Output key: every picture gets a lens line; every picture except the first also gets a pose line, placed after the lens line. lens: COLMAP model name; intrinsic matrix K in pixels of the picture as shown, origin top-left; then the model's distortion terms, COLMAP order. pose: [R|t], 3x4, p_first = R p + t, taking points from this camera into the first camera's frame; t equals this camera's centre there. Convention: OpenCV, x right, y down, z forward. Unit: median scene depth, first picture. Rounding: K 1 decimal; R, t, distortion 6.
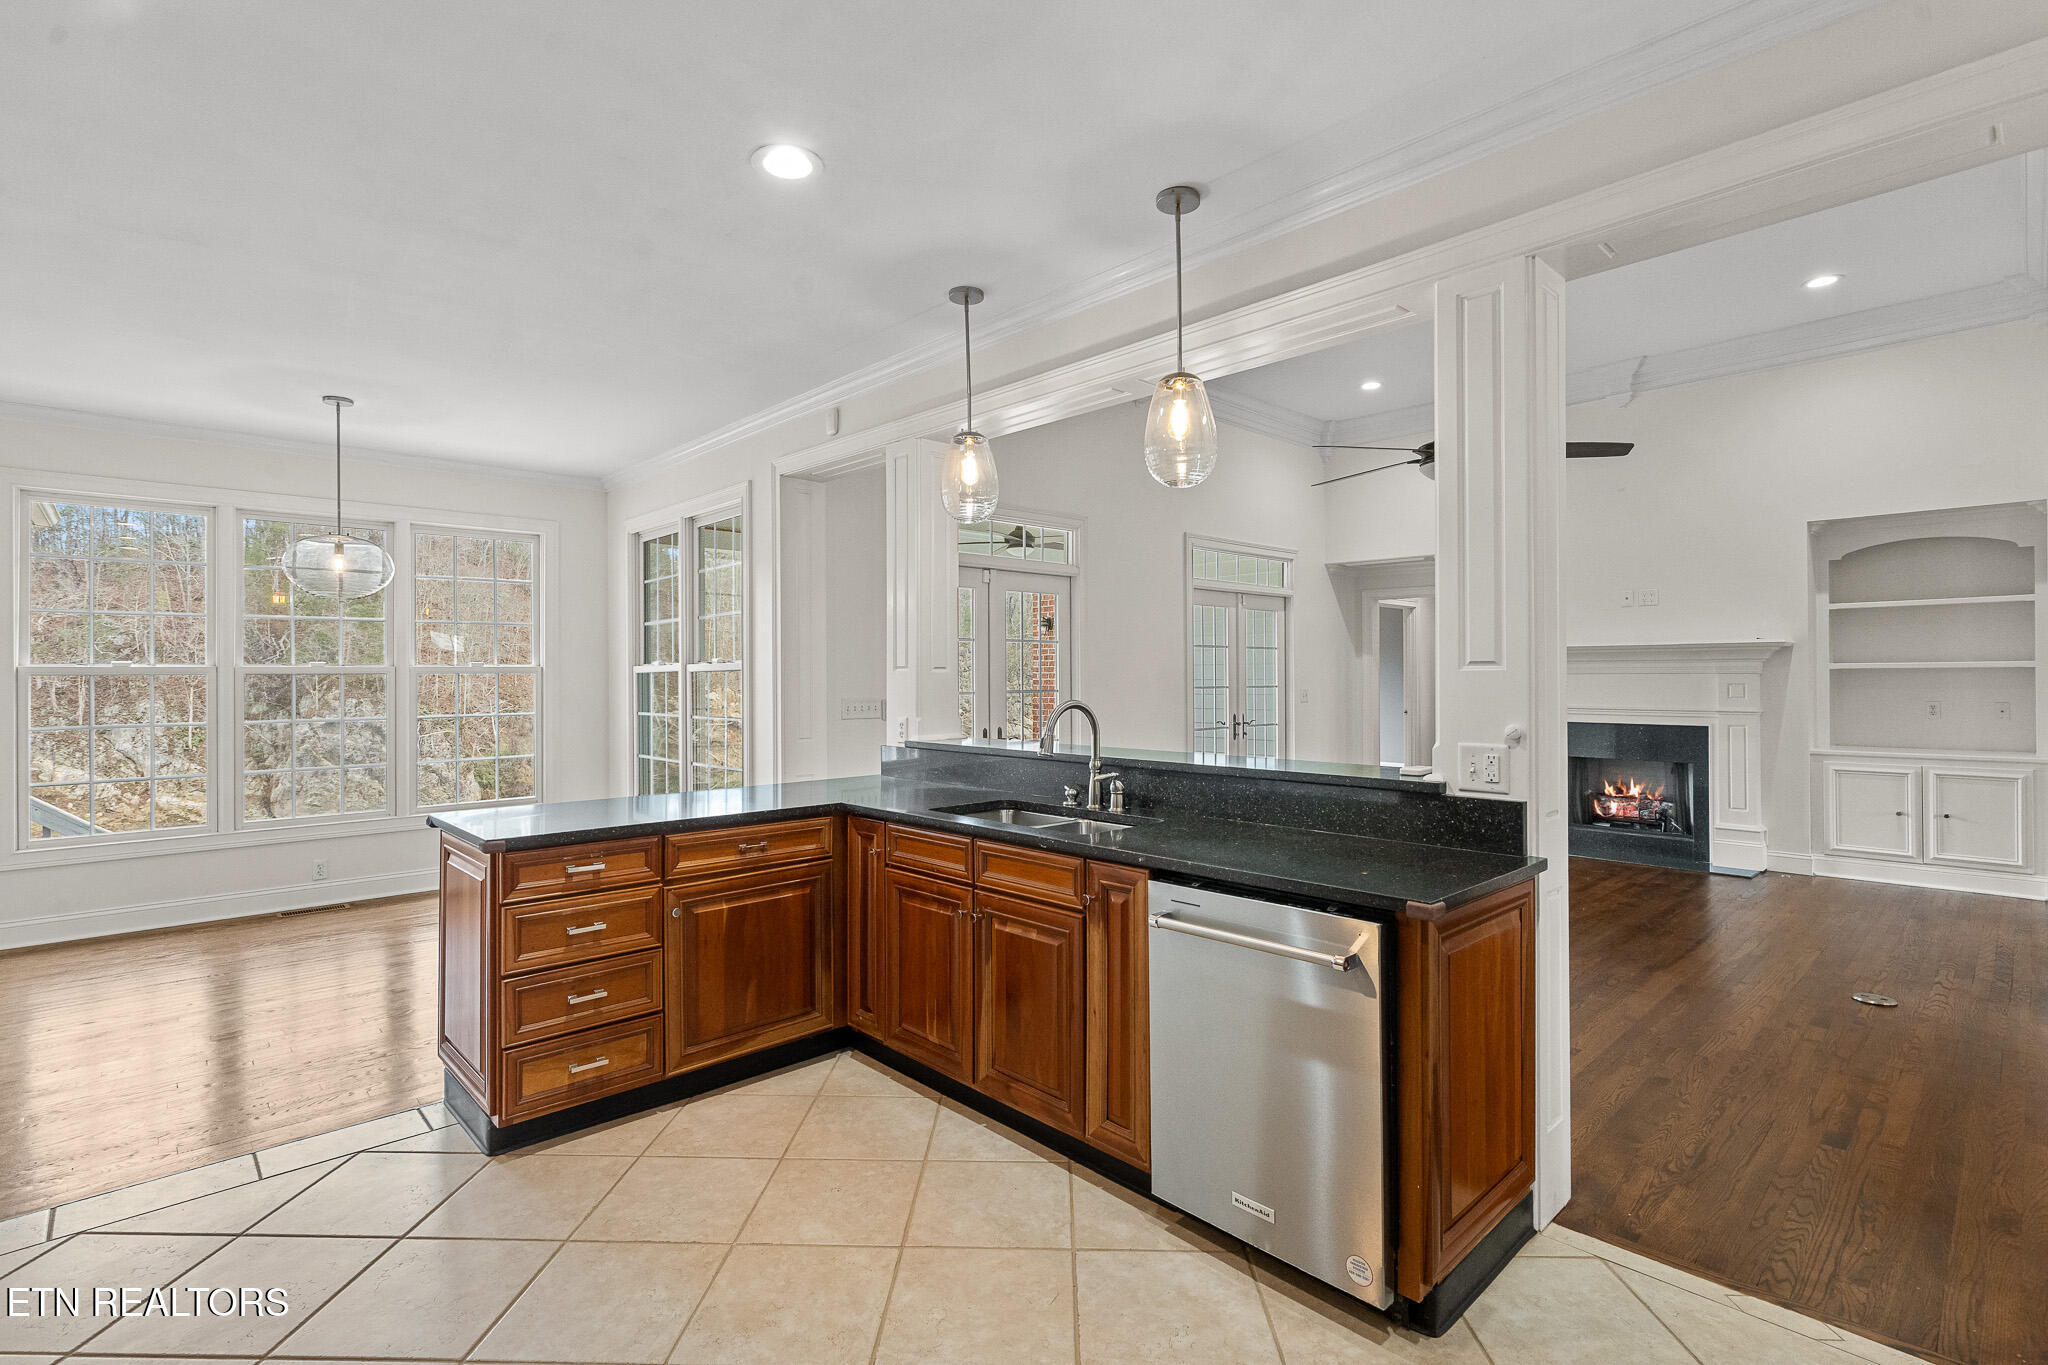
lens RADIAL K [[933.5, 0, 1025.2], [0, 933.5, 679.4], [0, 0, 1]] dist [-0.003865, 0.001309]
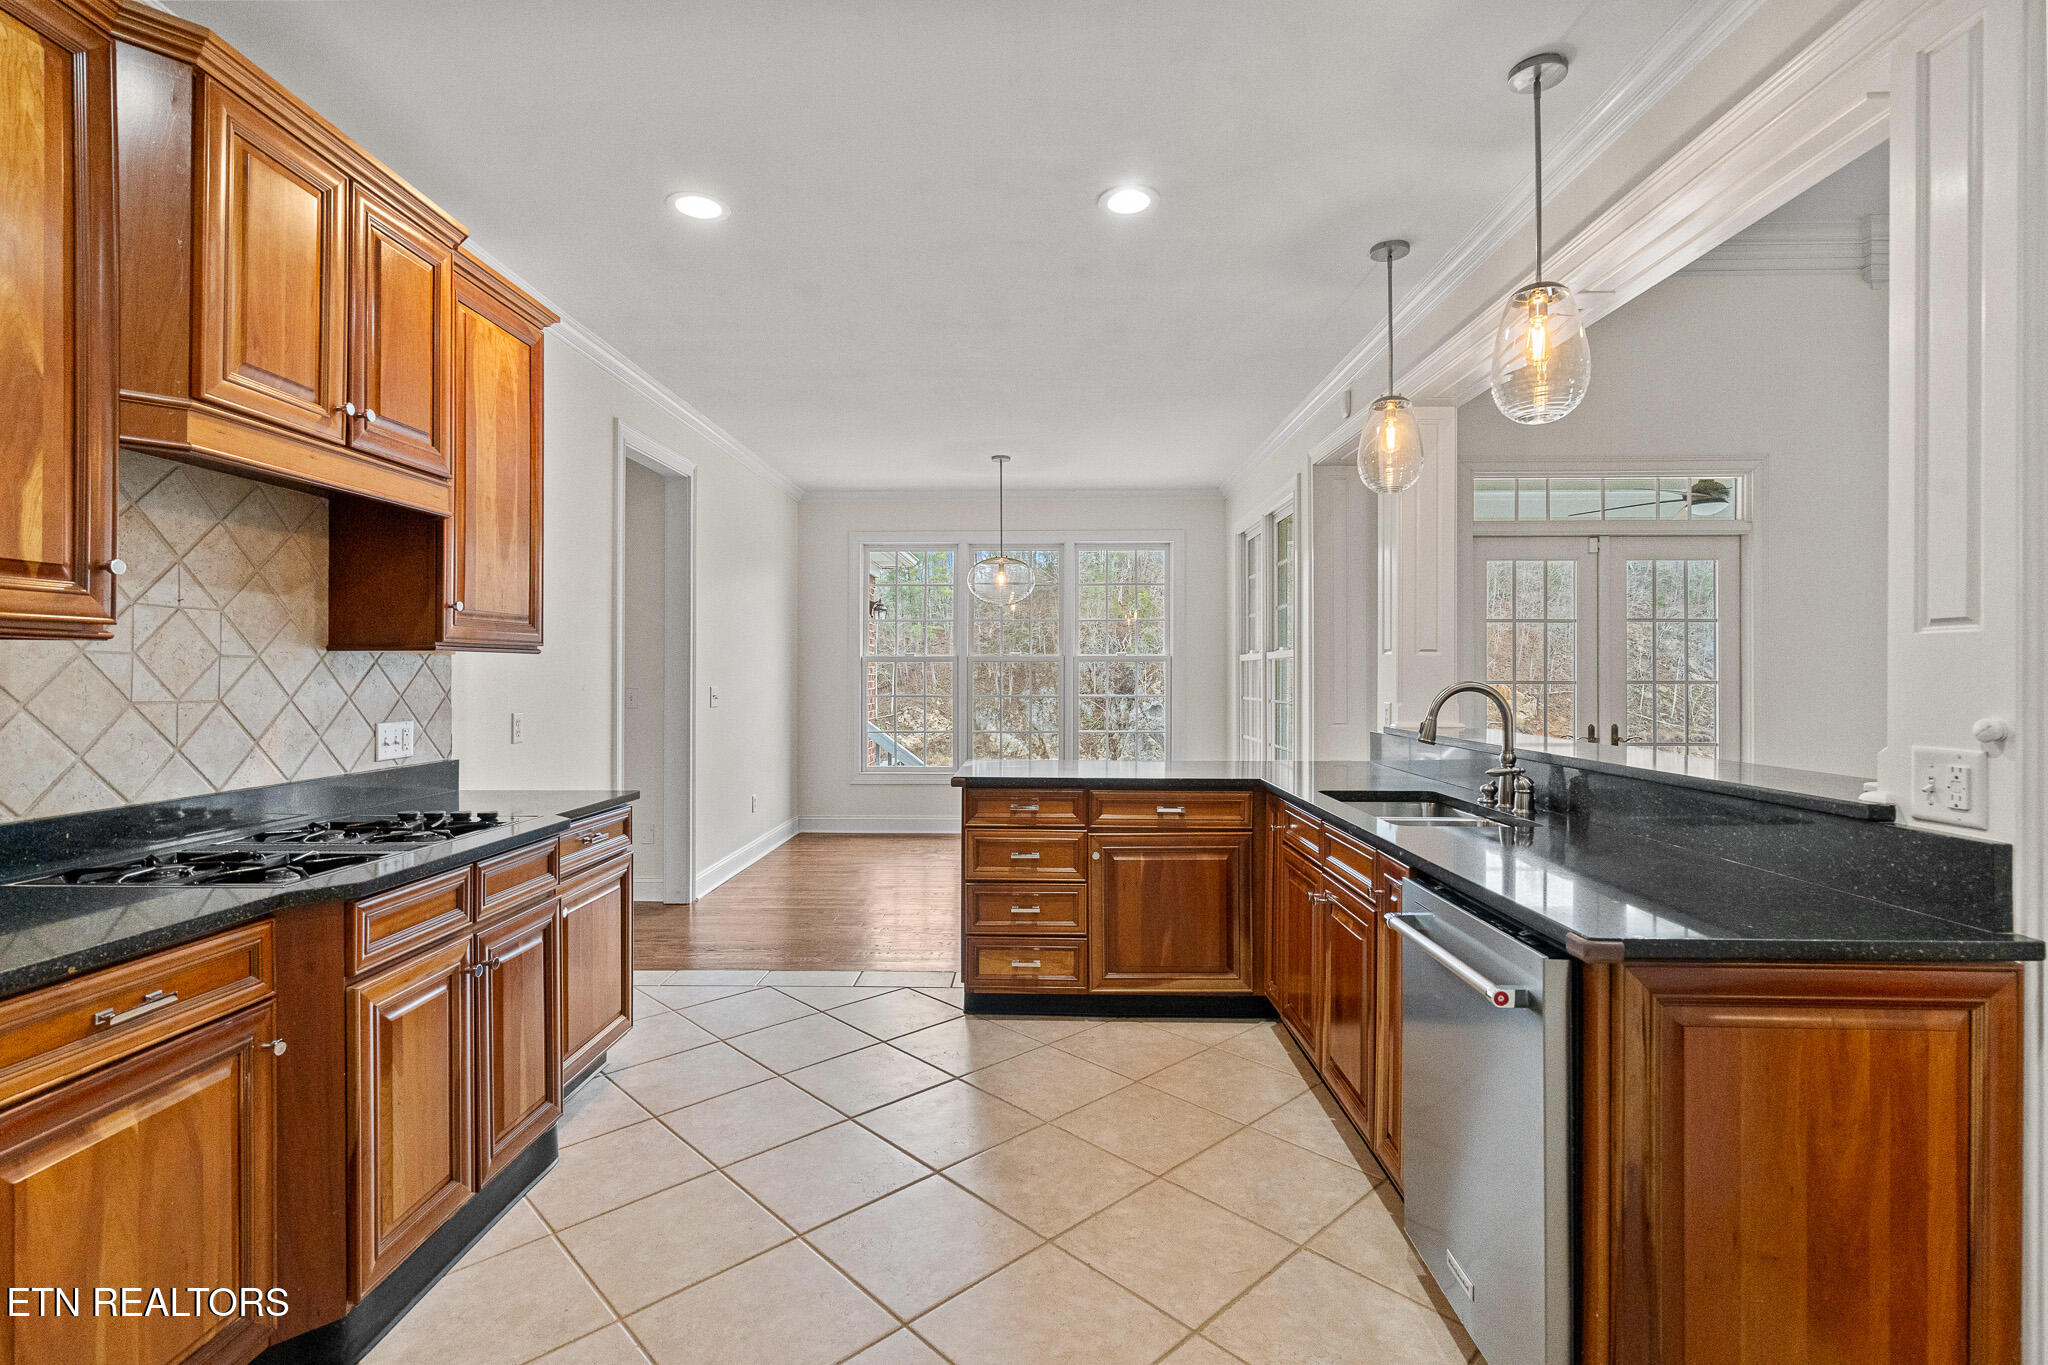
lens RADIAL K [[933.5, 0, 1033.5], [0, 933.5, 675.1], [0, 0, 1]] dist [-0.003865, 0.001309]
pose [[0.723476, 0.007732, -0.690306, 0.382130], [-0.006818, 0.999969, 0.004055, 0.016378], [0.690316, 0.001773, 0.723506, 0.085831]]
